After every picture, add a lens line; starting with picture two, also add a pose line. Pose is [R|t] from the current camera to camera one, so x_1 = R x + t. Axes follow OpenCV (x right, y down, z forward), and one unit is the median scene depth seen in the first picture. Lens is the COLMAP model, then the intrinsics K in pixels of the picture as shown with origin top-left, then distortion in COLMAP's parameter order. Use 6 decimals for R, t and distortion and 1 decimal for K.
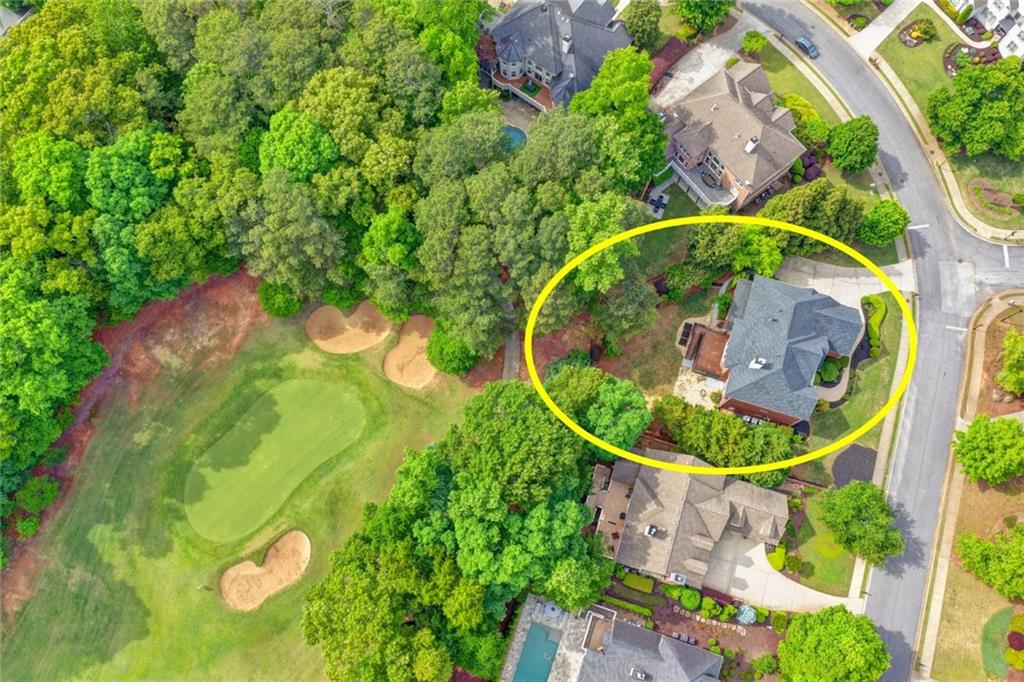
lens RADIAL K [[852.0, 0, 513.0], [0, 852.0, 345.6], [0, 0, 1]] dist [-0.016920, 0.046260]
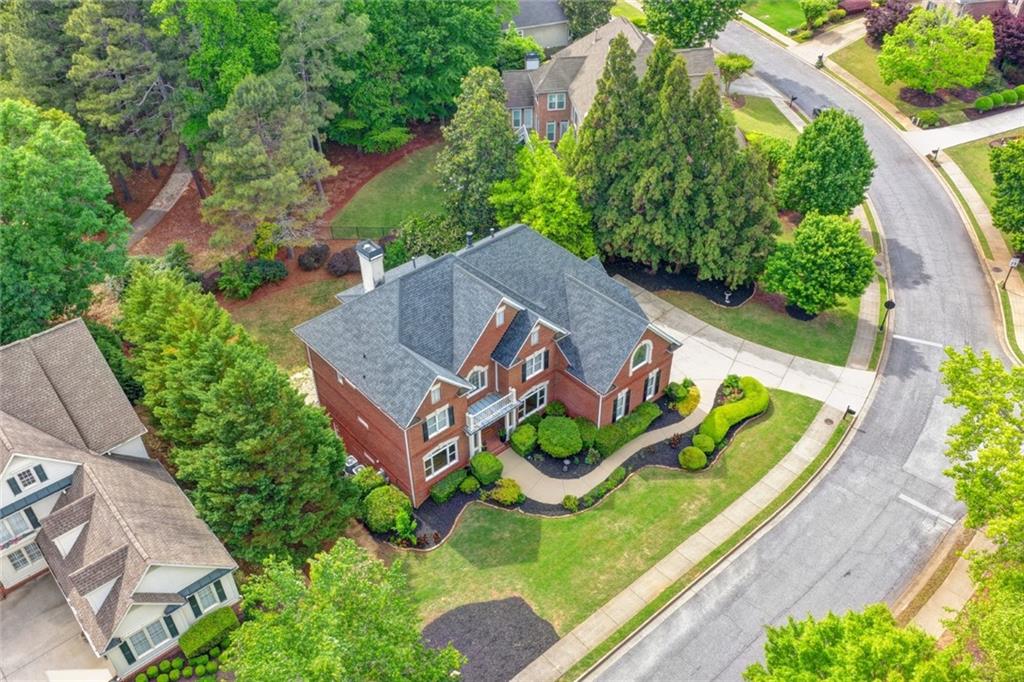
lens RADIAL K [[852.0, 0, 515.9], [0, 852.0, 342.9], [0, 0, 1]] dist [-0.016920, 0.046260]
pose [[0.860813, 0.320333, -0.395460, 0.484272], [-0.490401, 0.729832, -0.476290, 0.199813], [0.136048, 0.603931, 0.785340, 0.617256]]
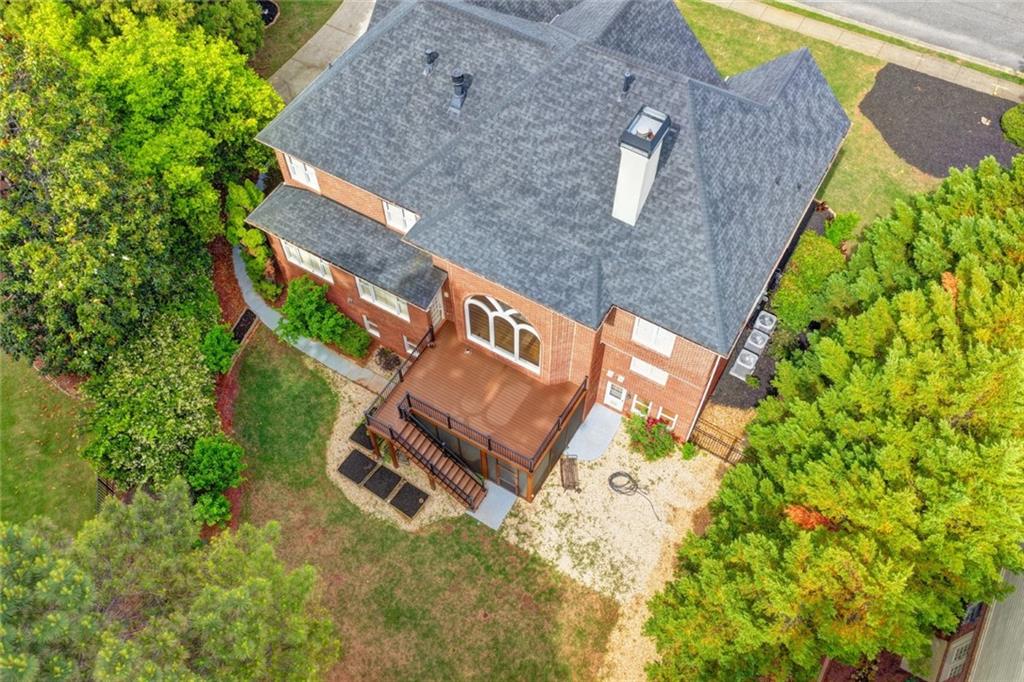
lens RADIAL K [[852.0, 0, 516.3], [0, 852.0, 346.0], [0, 0, 1]] dist [-0.016920, 0.046260]
pose [[0.225565, -0.823989, 0.519772, 0.113174], [0.940474, 0.323390, 0.104530, -0.015615], [-0.254221, 0.465254, 0.847886, 0.756302]]
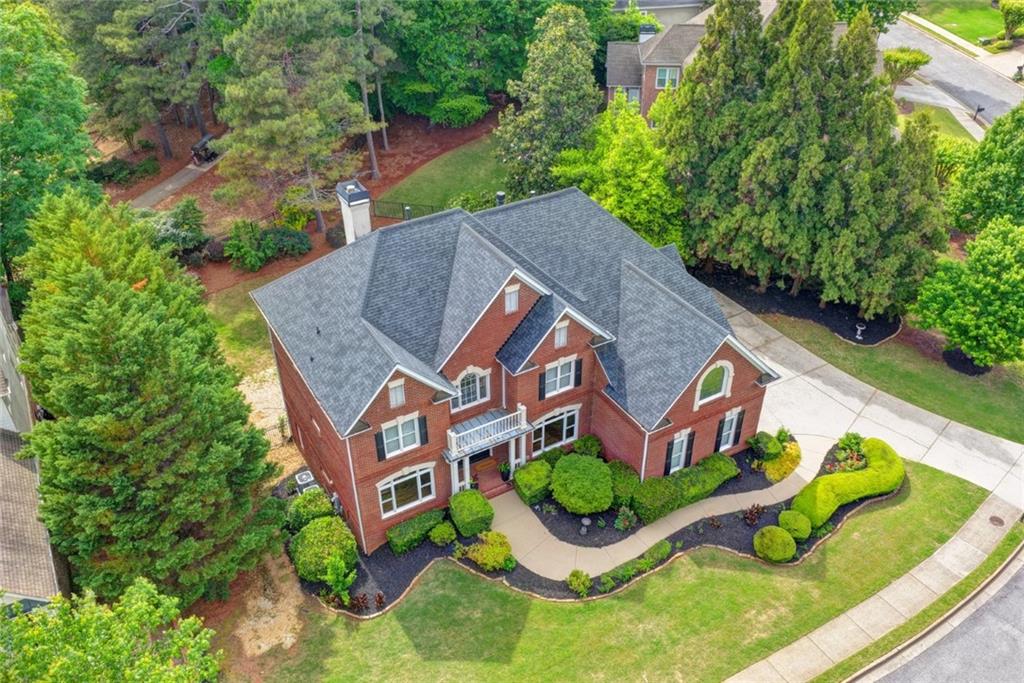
lens RADIAL K [[852.0, 0, 513.2], [0, 852.0, 343.8], [0, 0, 1]] dist [-0.016920, 0.046260]
pose [[0.743056, 0.389656, -0.544091, 0.474963], [-0.645131, 0.633270, -0.427522, 0.135869], [0.177970, 0.668683, 0.721934, 0.725223]]
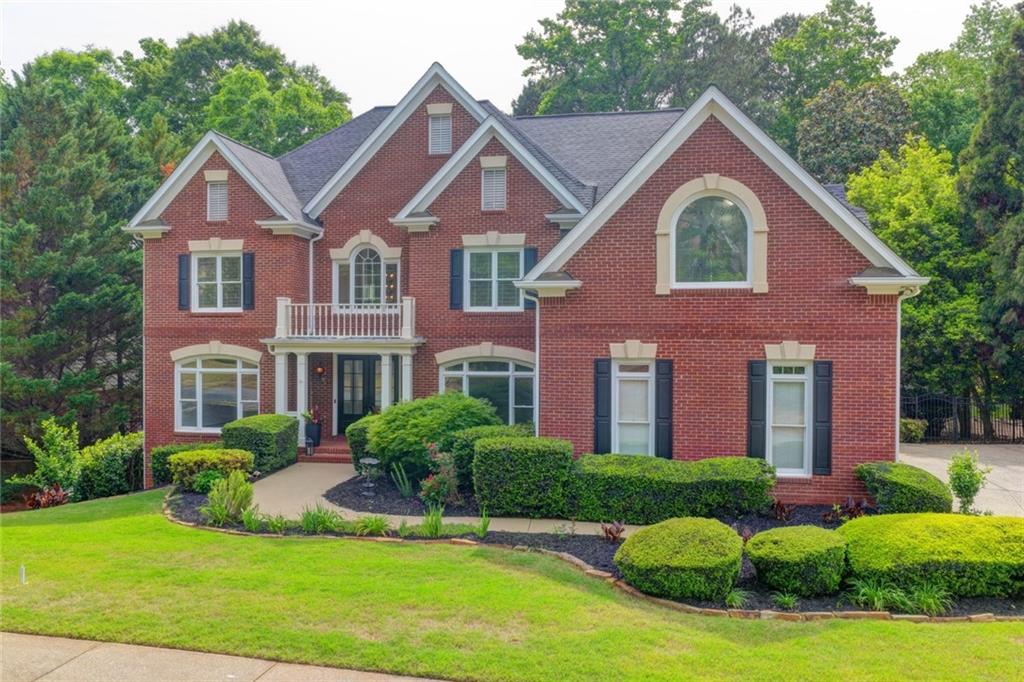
lens RADIAL K [[852.0, 0, 516.3], [0, 852.0, 344.6], [0, 0, 1]] dist [-0.016920, 0.046260]
pose [[0.107156, 0.010145, -0.994190, 0.497638], [-0.959928, 0.261492, -0.100795, 0.026890], [0.258950, 0.965152, 0.037759, 0.948612]]
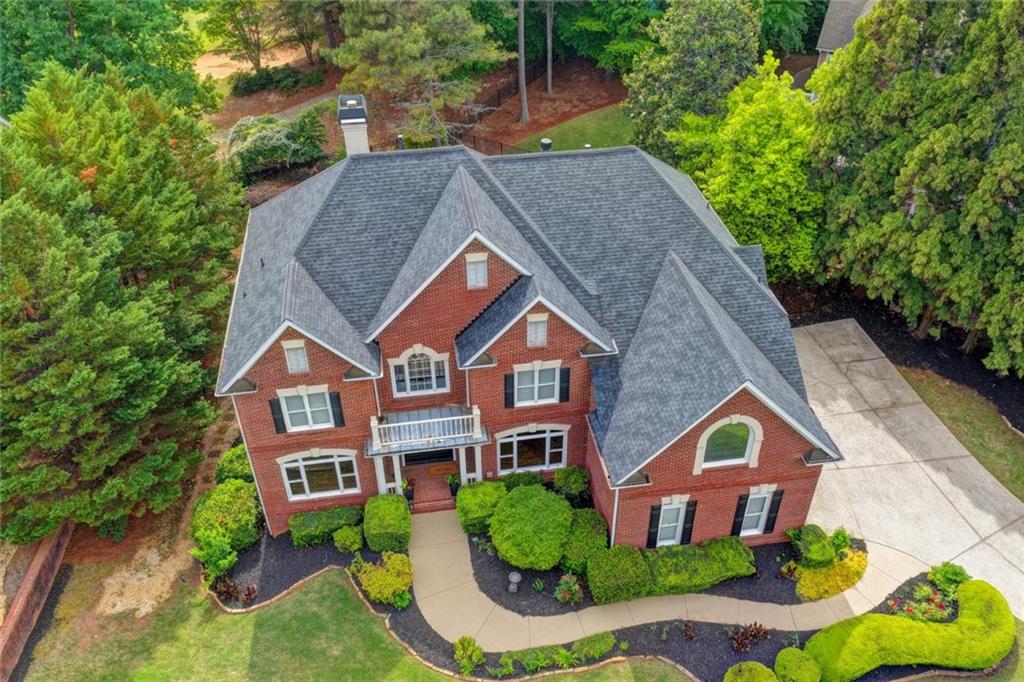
lens RADIAL K [[852.0, 0, 515.4], [0, 852.0, 344.1], [0, 0, 1]] dist [-0.016920, 0.046260]
pose [[0.448426, 0.542590, -0.710289, 0.482815], [-0.860728, 0.476366, -0.179506, 0.050094], [0.240959, 0.691861, 0.680637, 0.783906]]
